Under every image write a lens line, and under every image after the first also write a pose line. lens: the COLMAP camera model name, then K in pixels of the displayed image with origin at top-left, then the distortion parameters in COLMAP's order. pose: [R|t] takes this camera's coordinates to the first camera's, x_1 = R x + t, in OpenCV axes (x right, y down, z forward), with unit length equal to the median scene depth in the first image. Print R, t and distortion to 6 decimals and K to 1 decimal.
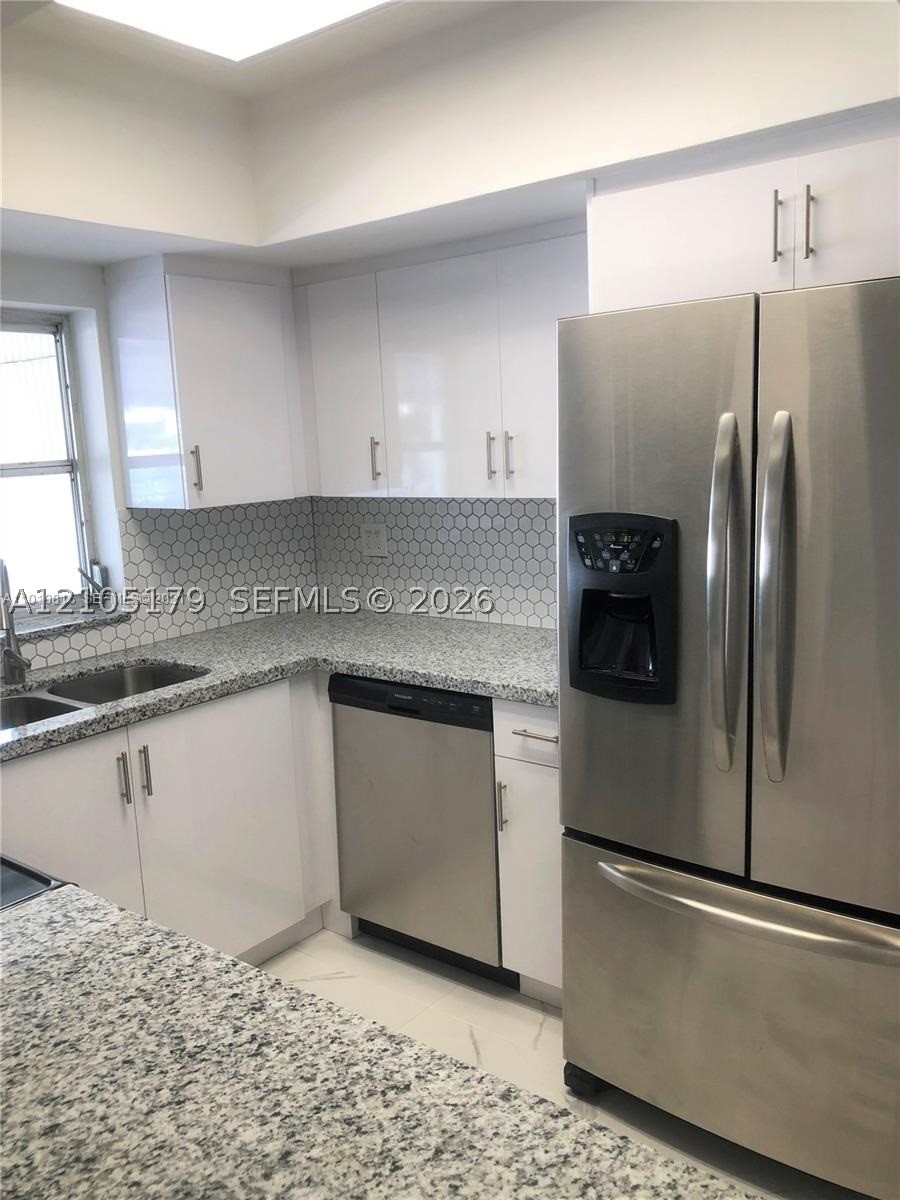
lens RADIAL K [[982.8, 0, 450.6], [0, 982.8, 608.5], [0, 0, 1]] dist [0.017111, 0.011677]
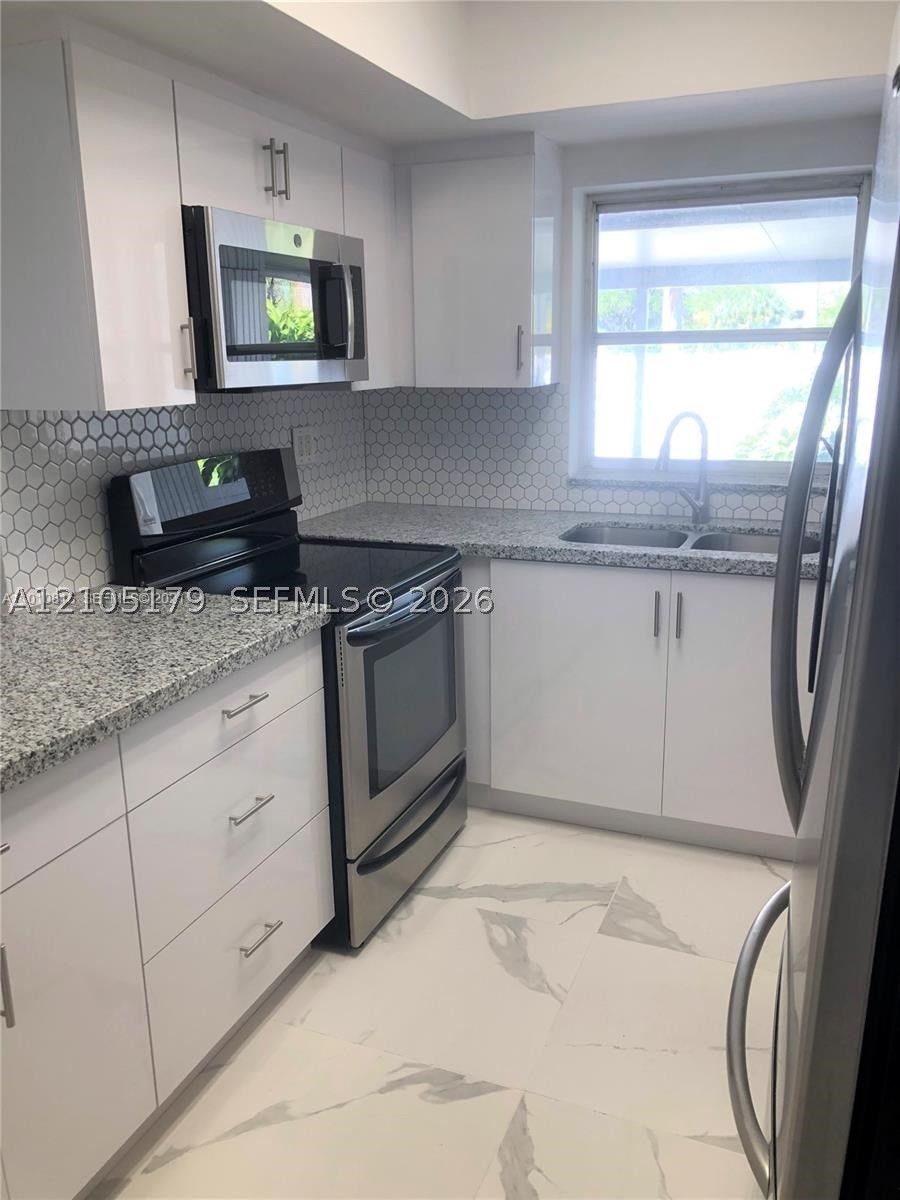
lens RADIAL K [[982.8, 0, 446.4], [0, 982.8, 604.3], [0, 0, 1]] dist [0.017111, 0.011677]
pose [[0.270548, 0.279386, -0.921275, 1.240898], [-0.165008, 0.956259, 0.241538, -0.138890], [0.948460, 0.086670, 0.304815, 0.828017]]
